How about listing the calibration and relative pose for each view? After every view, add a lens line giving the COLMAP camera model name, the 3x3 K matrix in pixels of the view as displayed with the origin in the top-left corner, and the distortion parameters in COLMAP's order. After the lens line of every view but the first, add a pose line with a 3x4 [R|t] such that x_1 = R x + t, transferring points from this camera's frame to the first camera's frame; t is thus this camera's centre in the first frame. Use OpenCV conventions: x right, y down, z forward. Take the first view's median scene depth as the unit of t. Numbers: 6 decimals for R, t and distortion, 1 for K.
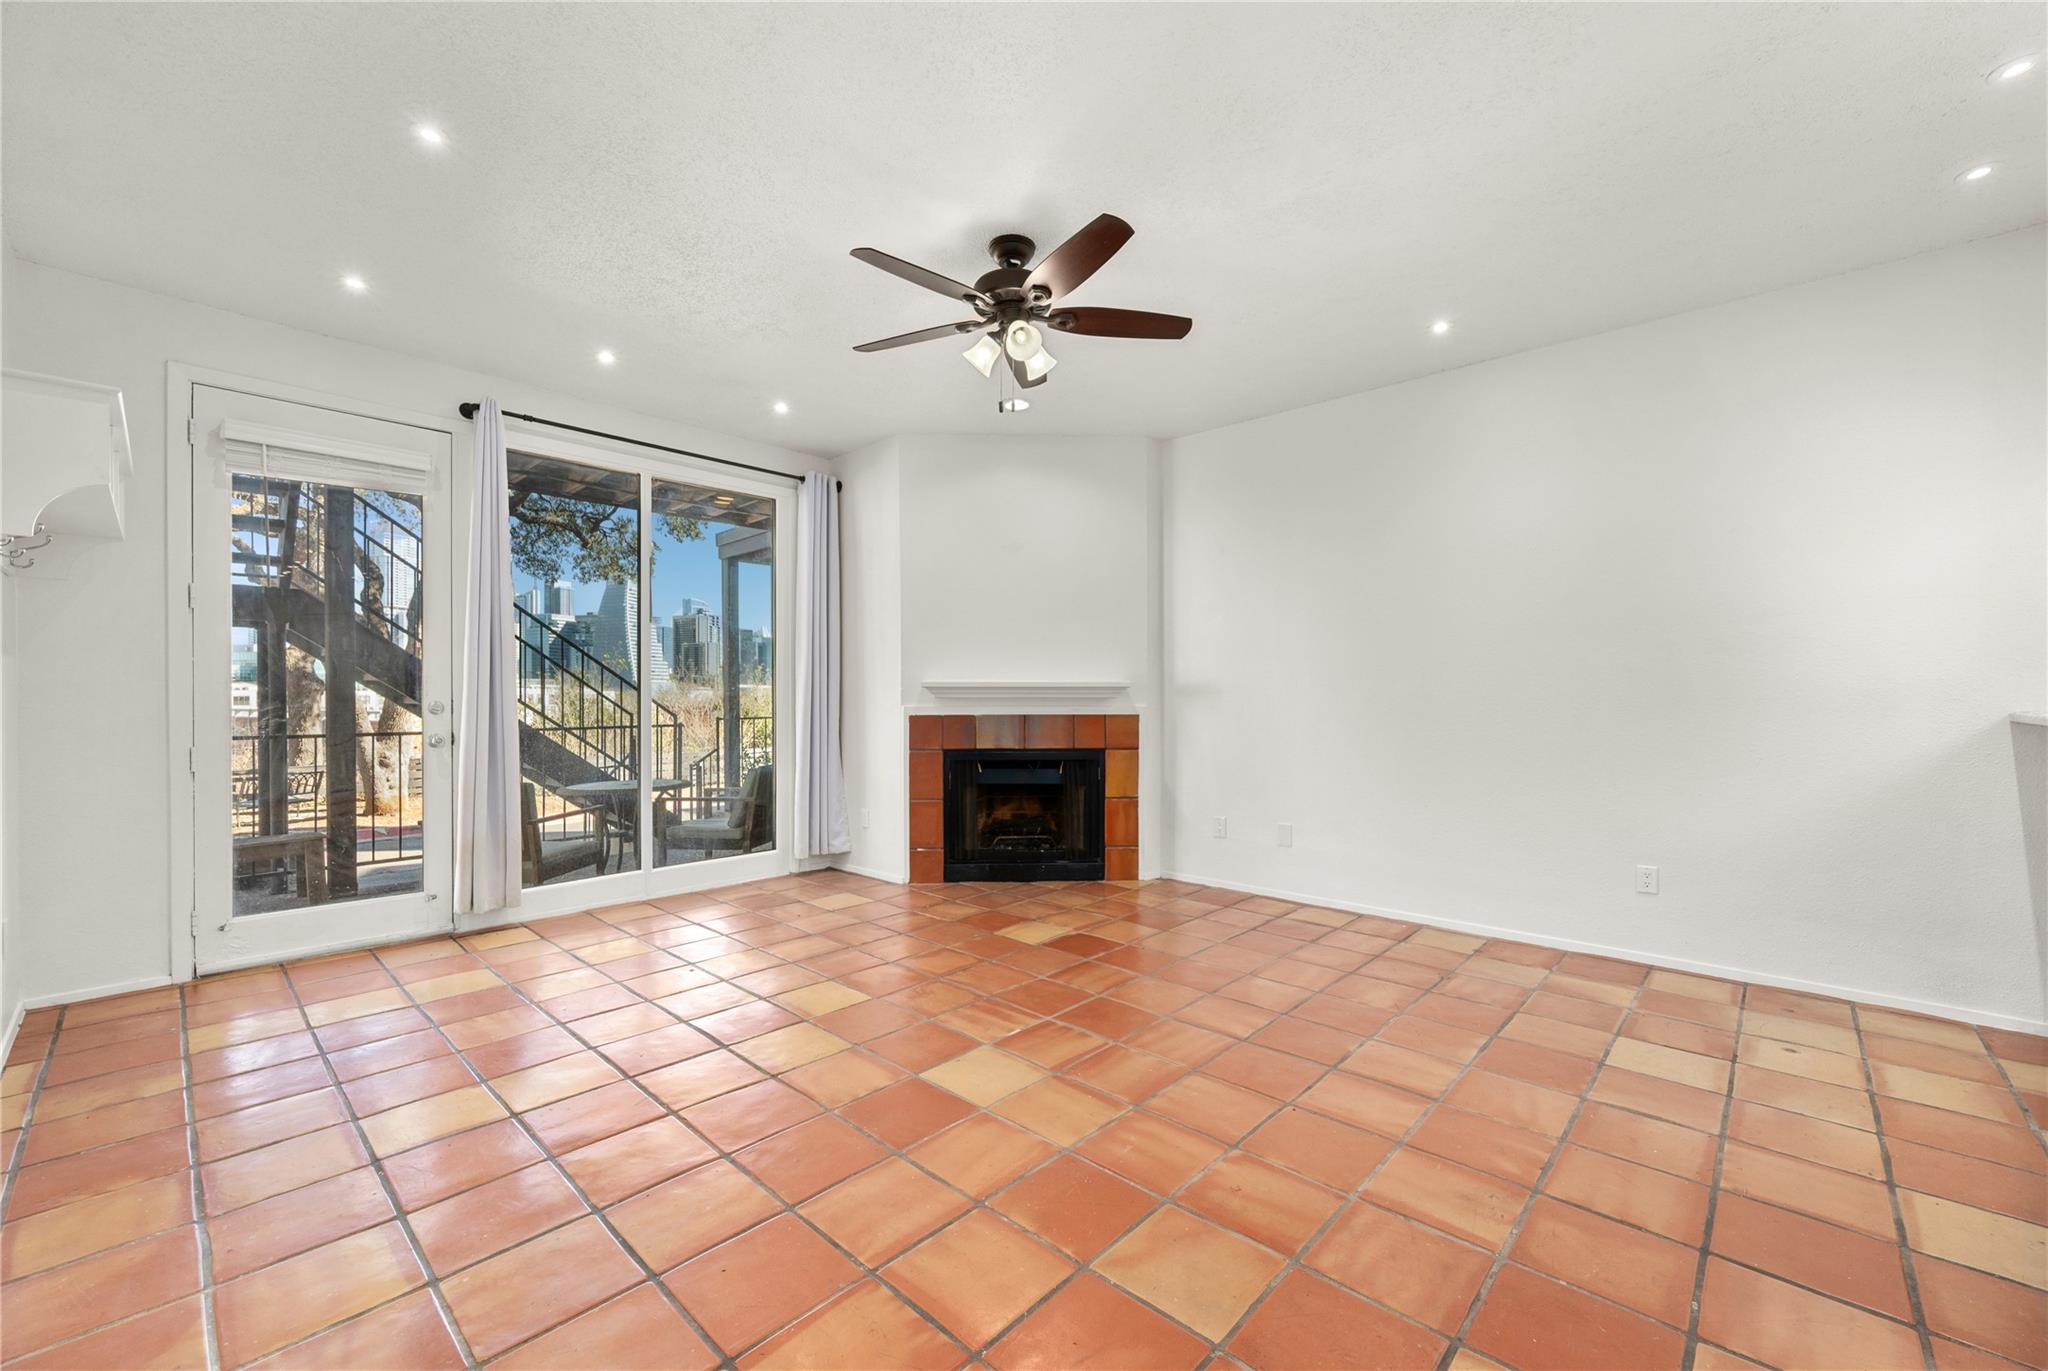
lens RADIAL K [[801.6, 0, 1022.8], [0, 801.6, 695.0], [0, 0, 1]] dist [-0.006623, 0.003388]
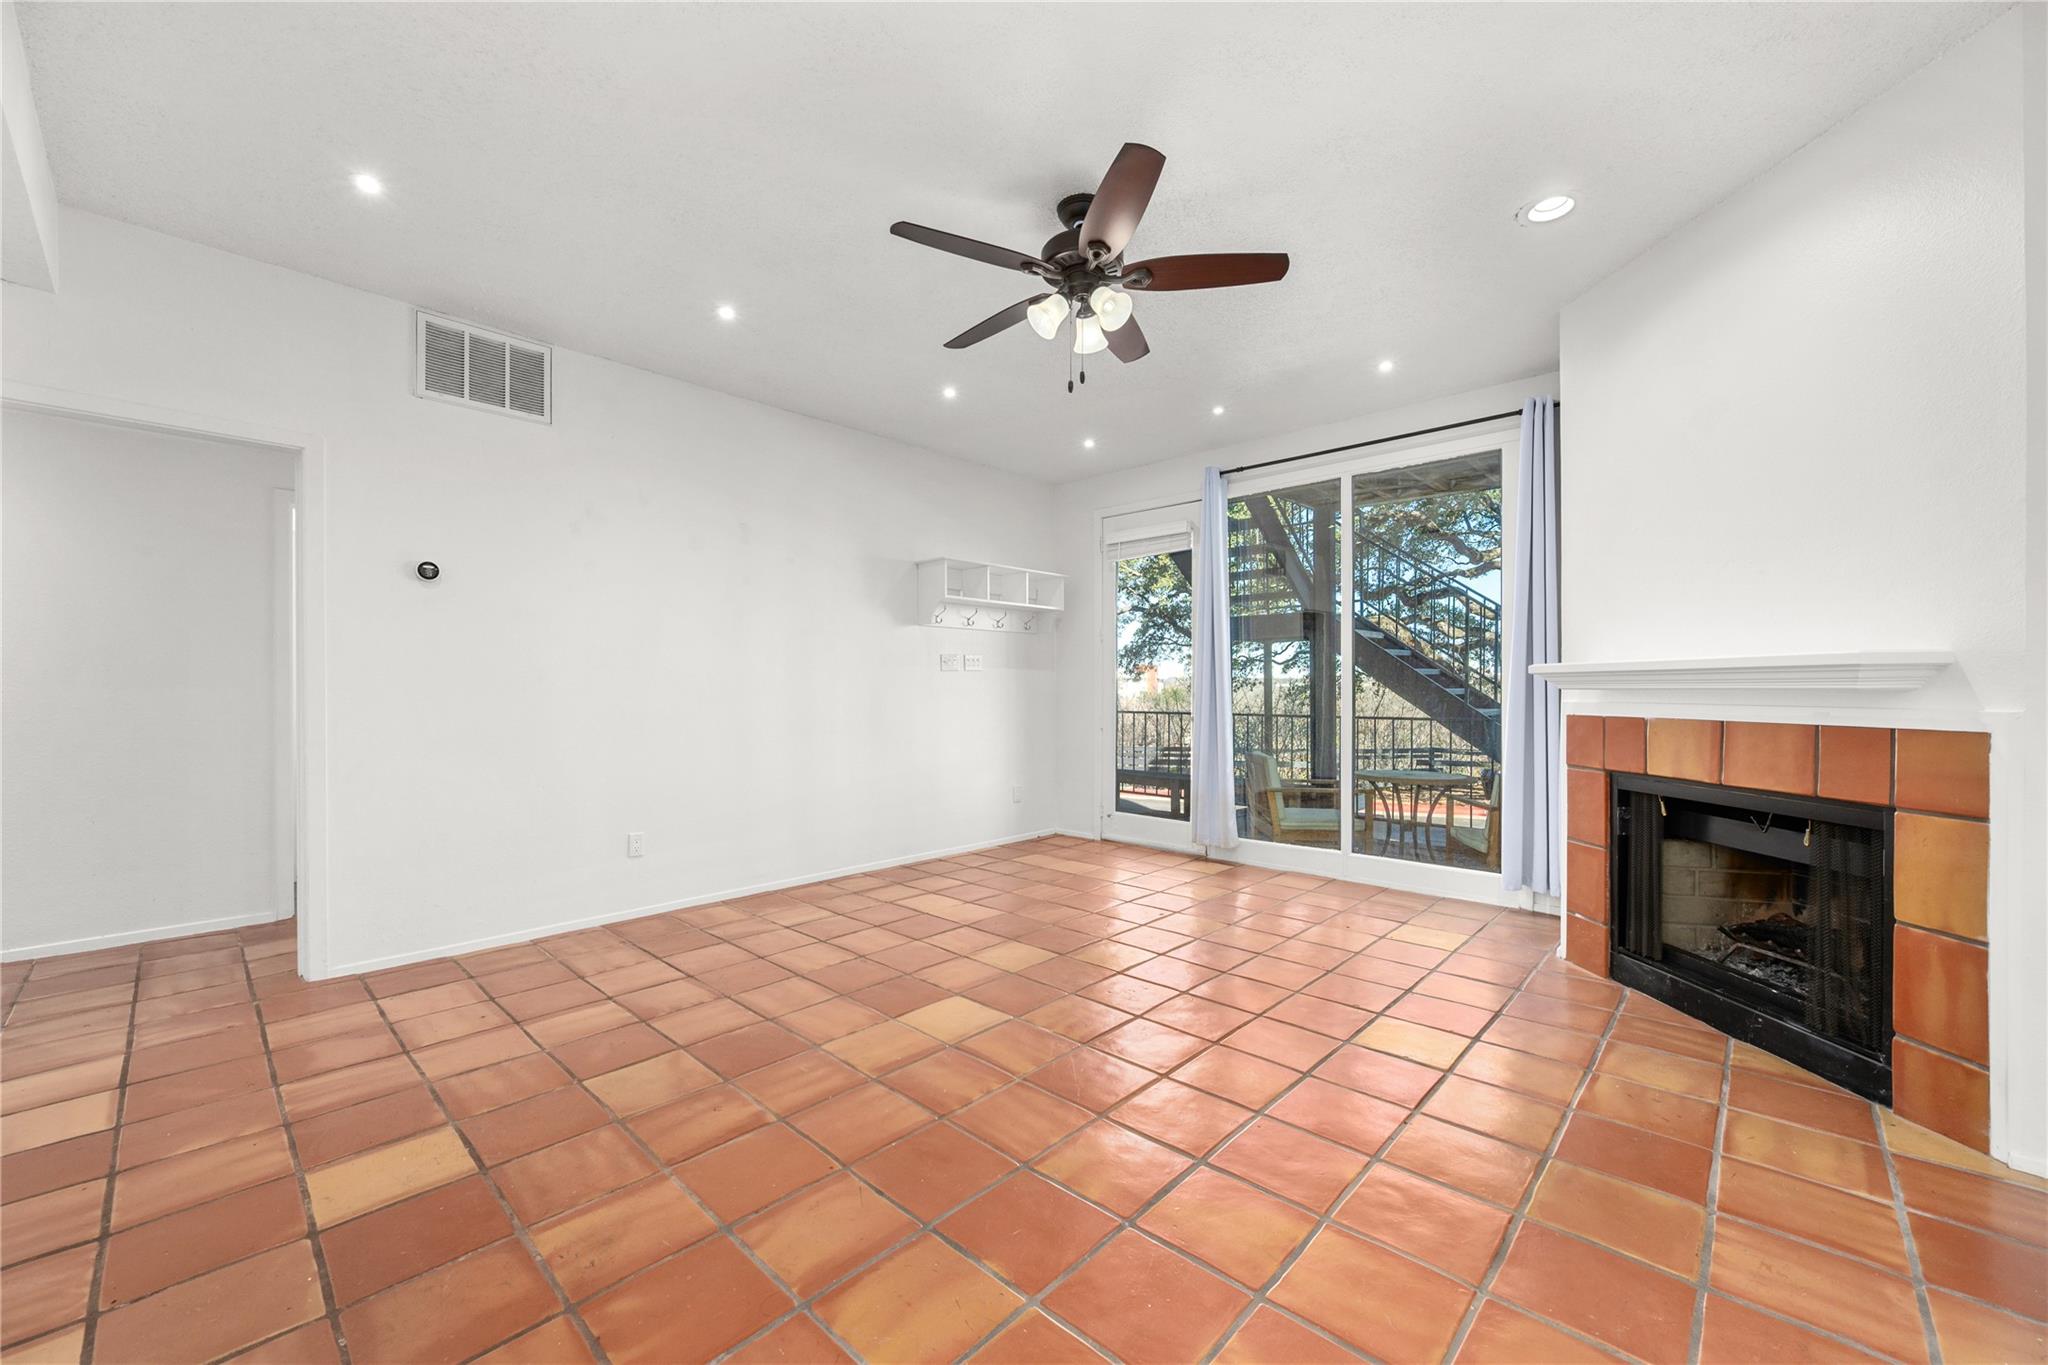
lens RADIAL K [[801.6, 0, 1037.7], [0, 801.6, 690.7], [0, 0, 1]] dist [-0.006623, 0.003388]
pose [[0.017042, 0.003165, -0.999850, 0.571719], [0.002333, 0.999992, 0.003205, 0.001983], [0.999852, -0.002387, 0.017034, 0.575737]]
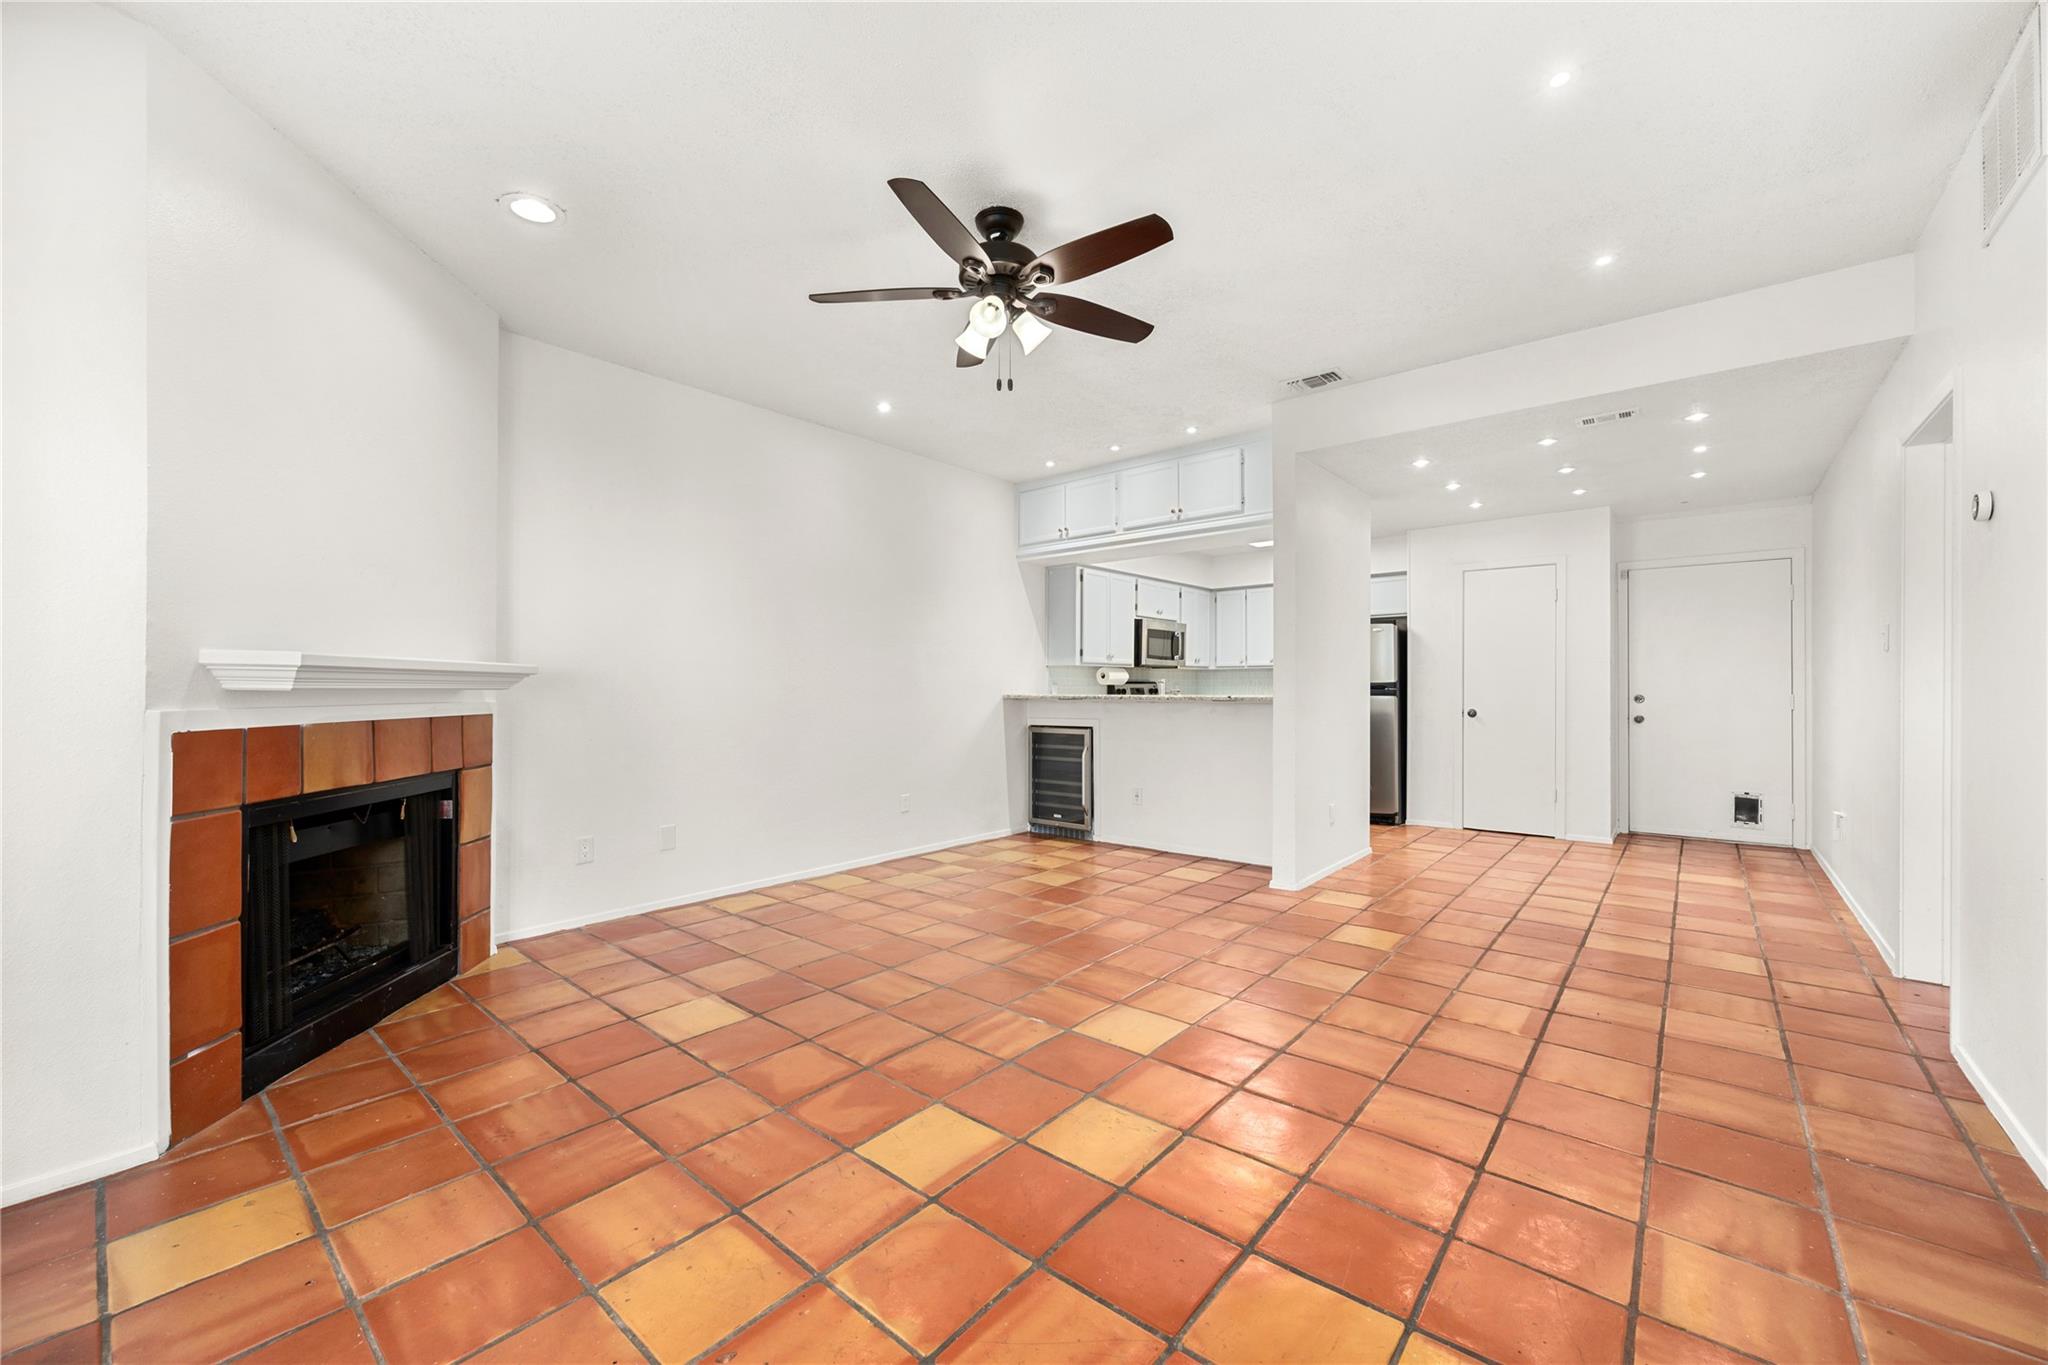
lens RADIAL K [[801.6, 0, 1005.8], [0, 801.6, 679.7], [0, 0, 1]] dist [-0.006623, 0.003388]
pose [[-0.031585, 0.010552, 0.999445, -0.601546], [0.000106, 0.999944, -0.010554, 0.002566], [-0.999501, -0.000227, -0.031584, 0.632493]]
